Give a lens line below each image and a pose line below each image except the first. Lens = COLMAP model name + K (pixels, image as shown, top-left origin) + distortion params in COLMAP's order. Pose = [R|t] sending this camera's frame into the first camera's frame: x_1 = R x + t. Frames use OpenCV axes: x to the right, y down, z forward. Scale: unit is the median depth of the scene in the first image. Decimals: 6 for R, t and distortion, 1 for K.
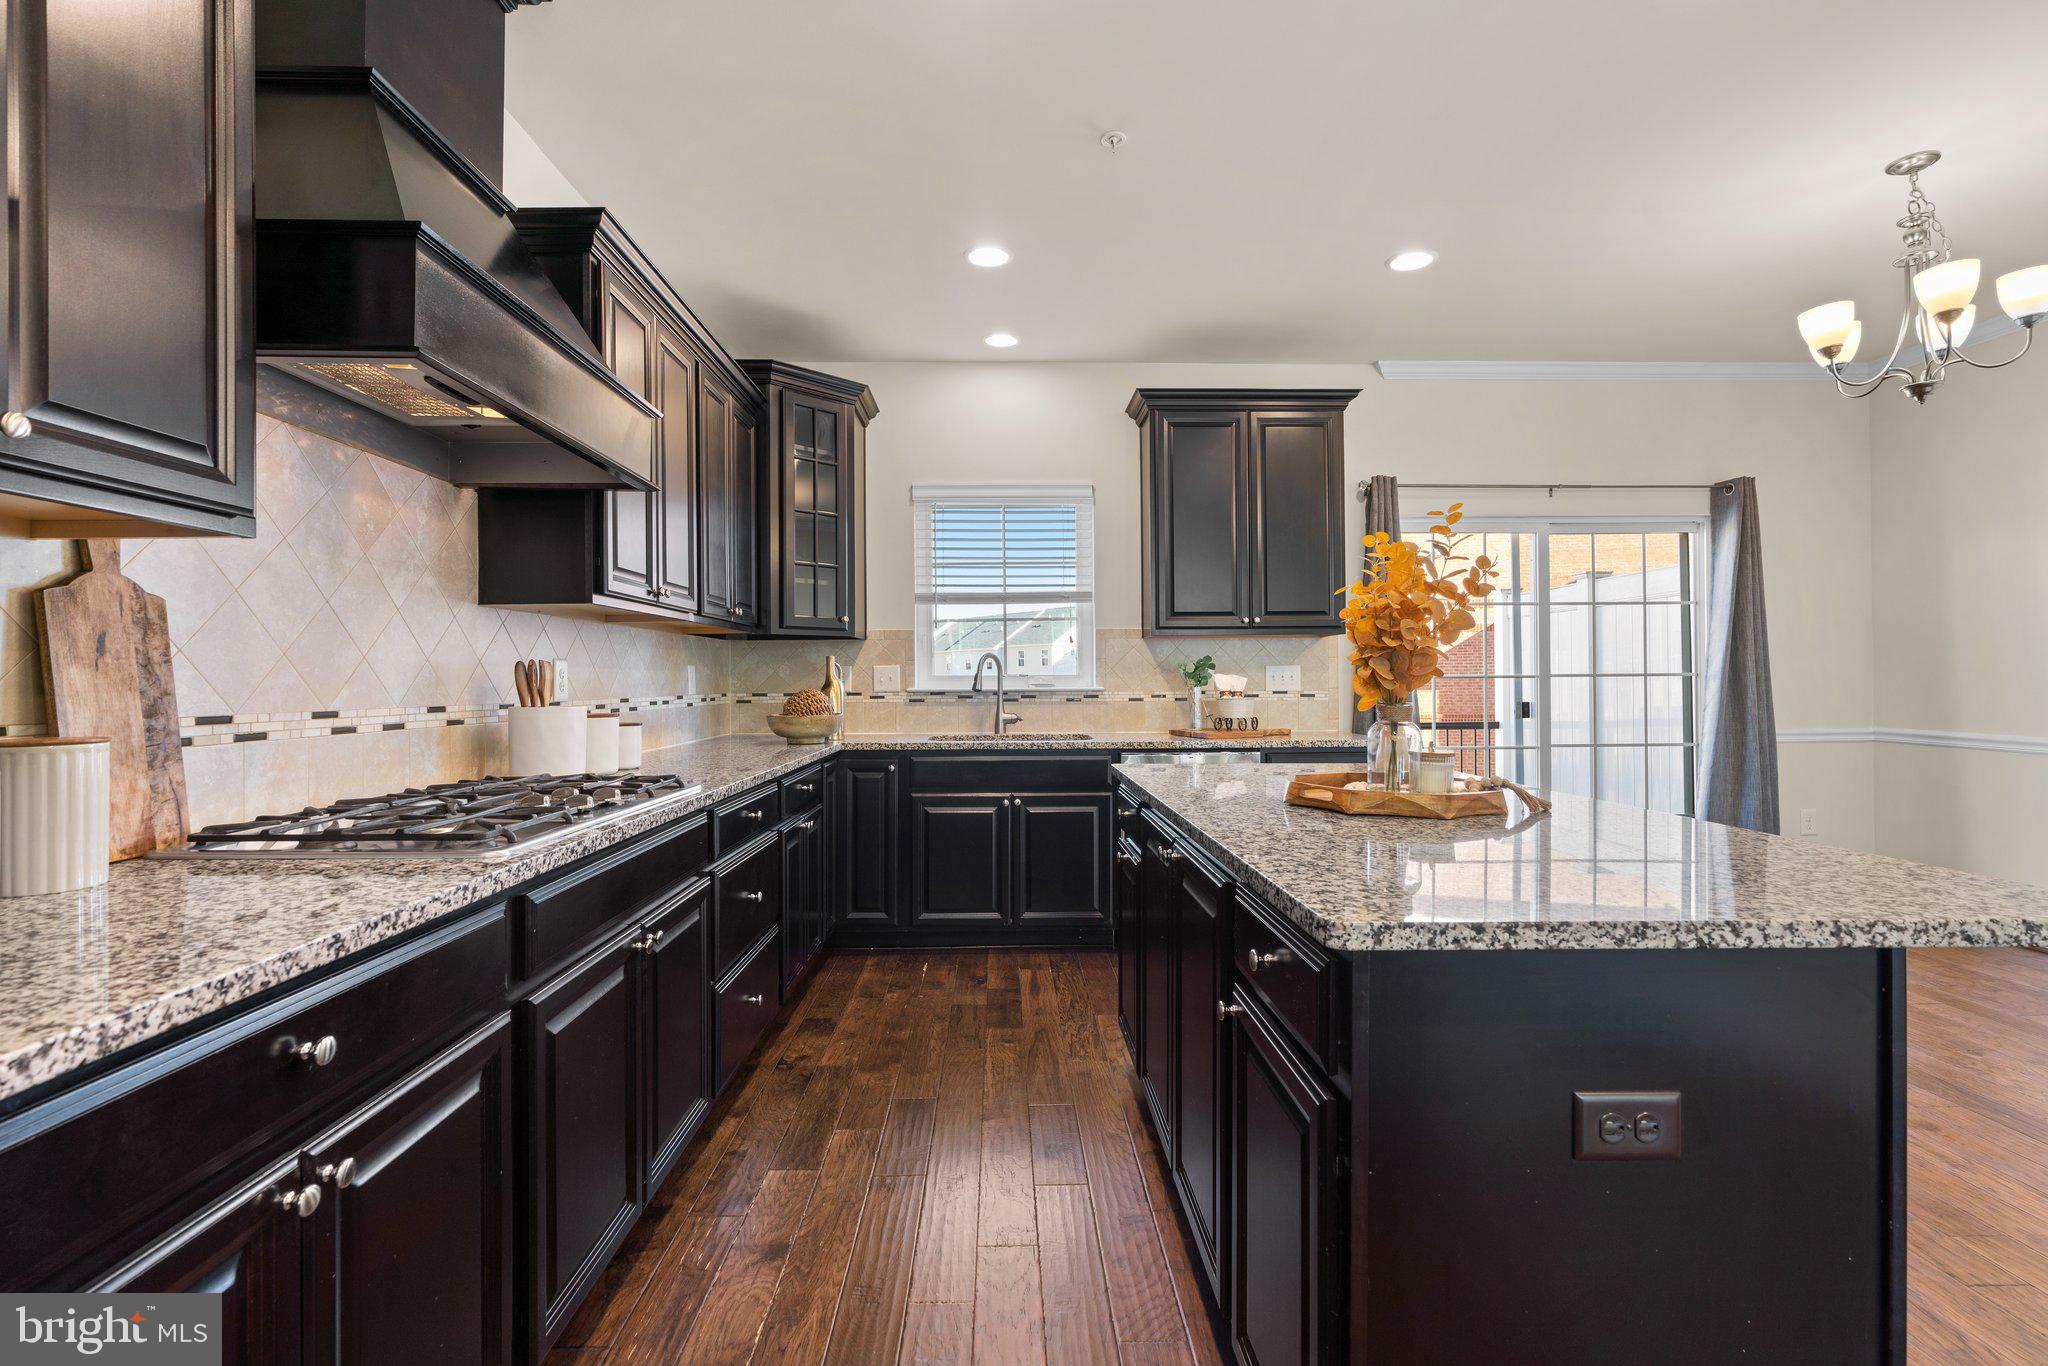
lens RADIAL K [[922.4, 0, 1015.6], [0, 922.4, 679.7], [0, 0, 1]] dist [-0.028082, 0.013665]
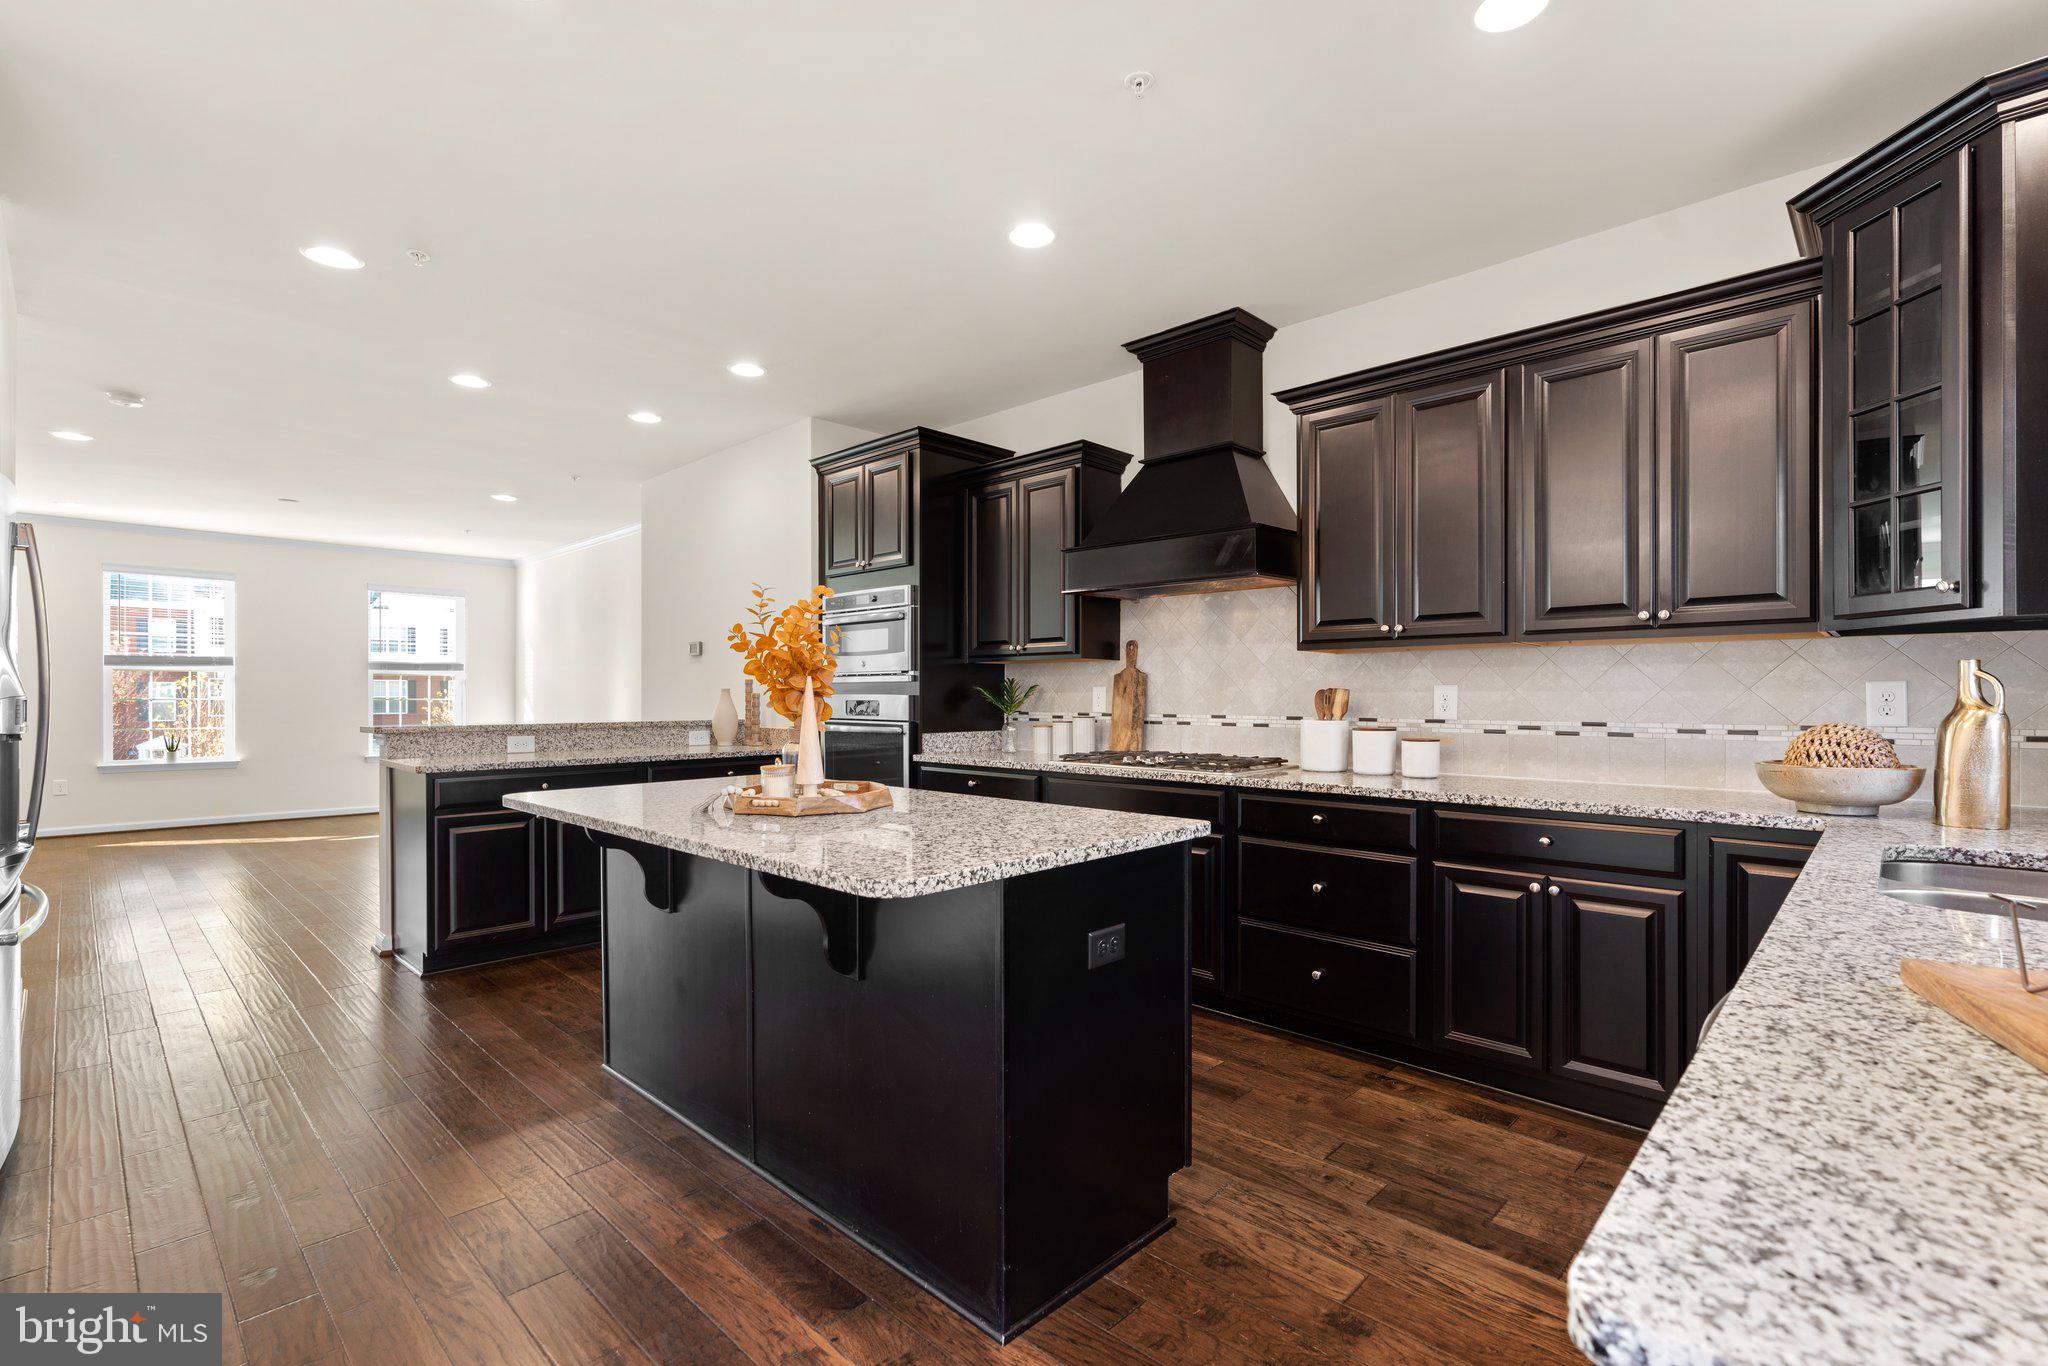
lens RADIAL K [[928.8, 0, 1022.9], [0, 928.8, 695.4], [0, 0, 1]] dist [-0.017424, 0.008720]
pose [[-0.702799, 0.005643, -0.711366, 0.585627], [0.004814, 0.999983, 0.003177, -0.011366], [0.711372, -0.001192, -0.702814, 1.106841]]
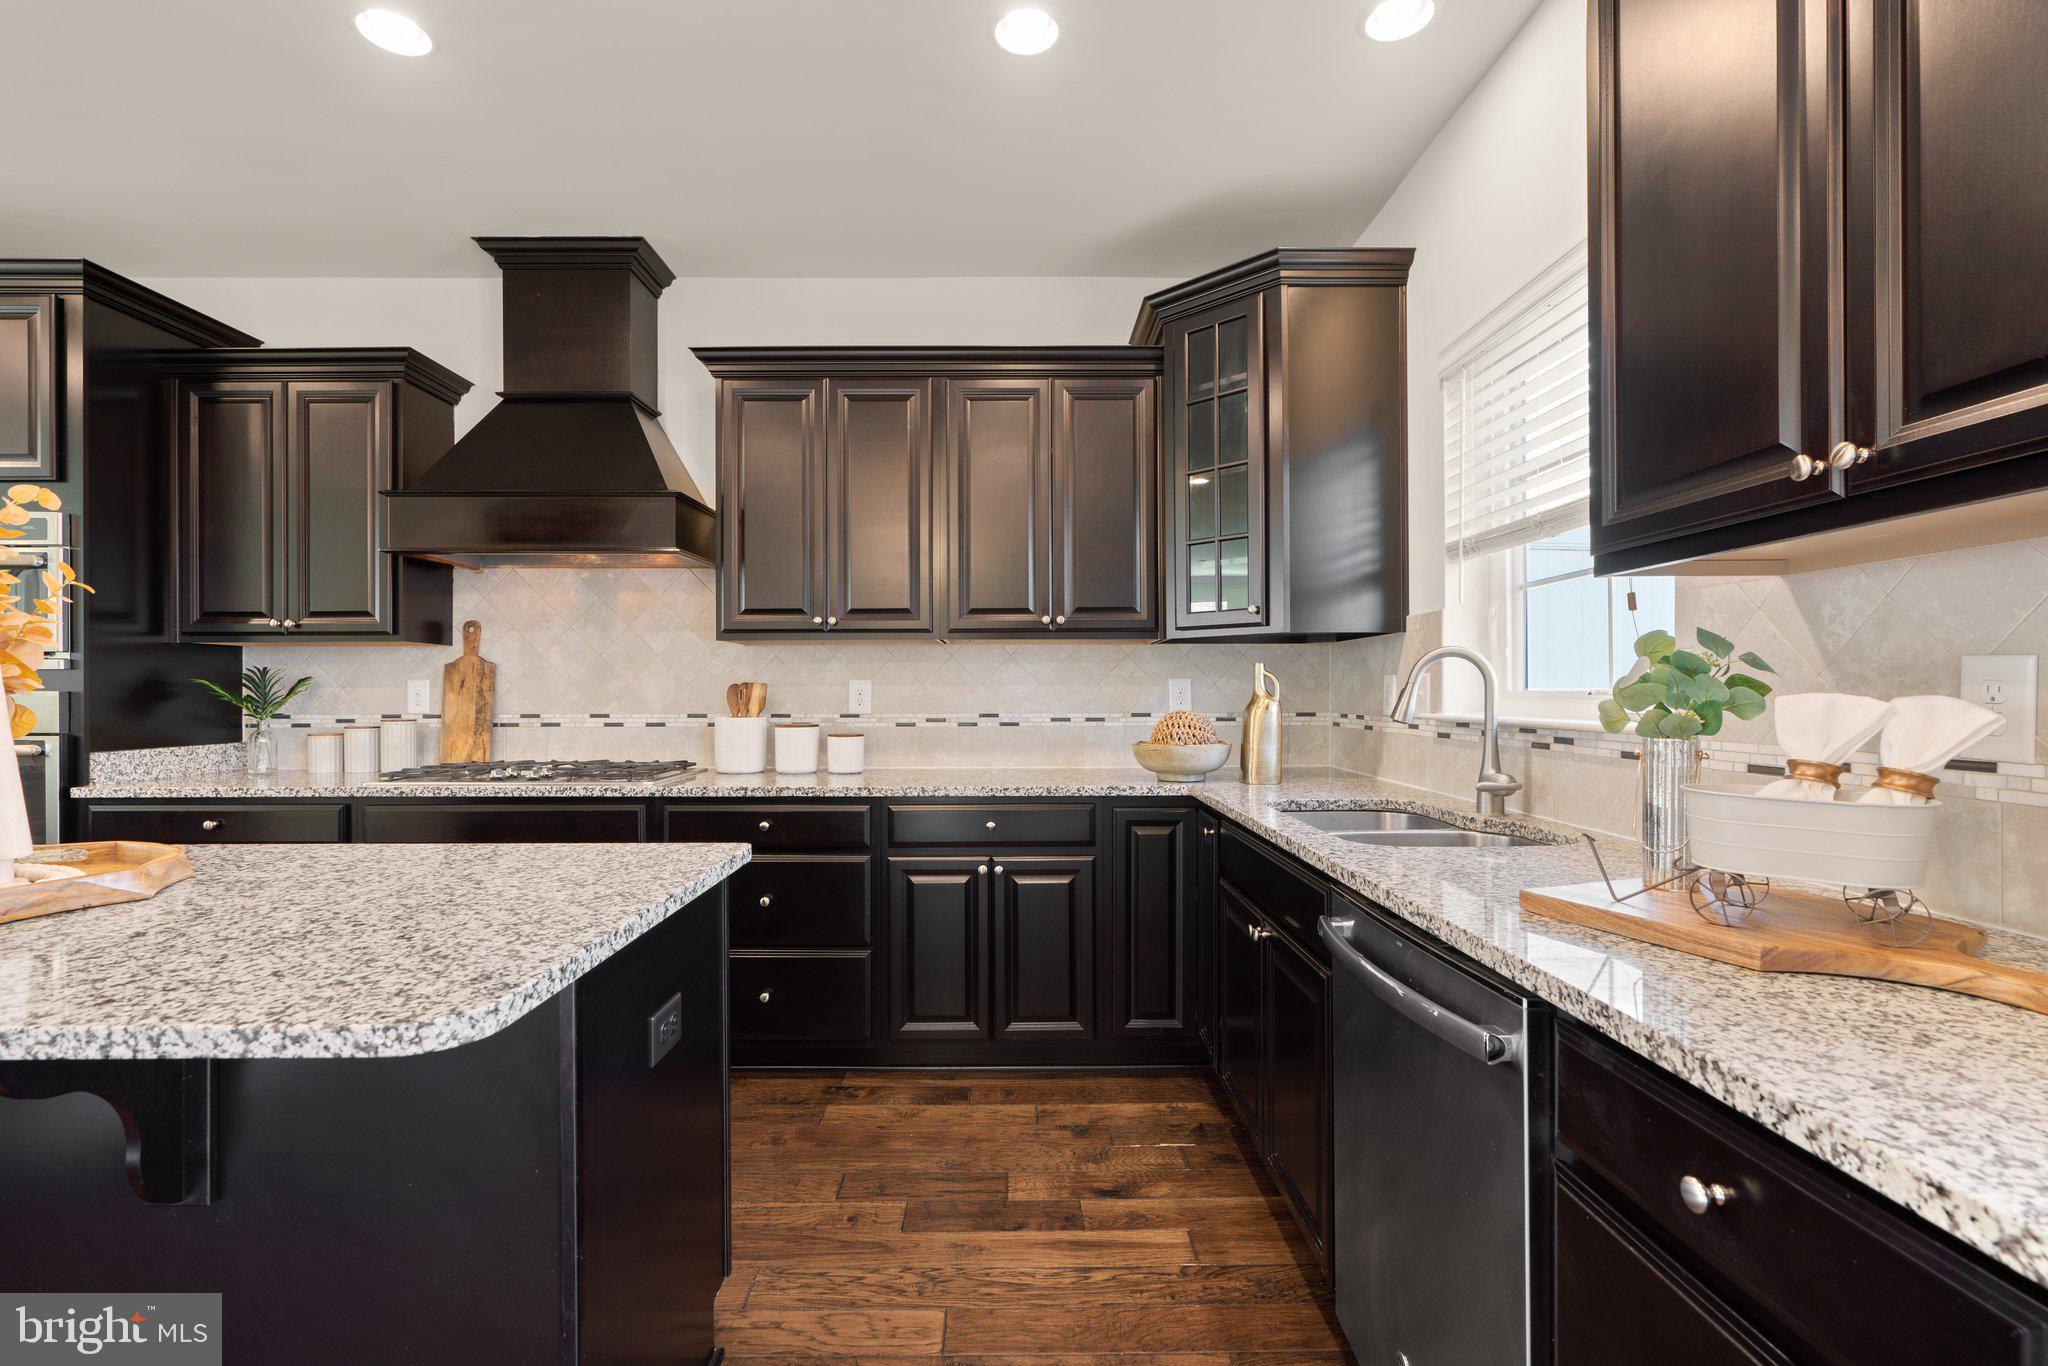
lens RADIAL K [[930.4, 0, 1019.6], [0, 930.4, 689.2], [0, 0, 1]] dist [-0.014842, 0.008274]
pose [[-0.004139, 0.004889, -0.999979, 0.567052], [0.003673, 0.999981, 0.004873, -0.011125], [0.999985, -0.003653, -0.004157, 0.920676]]
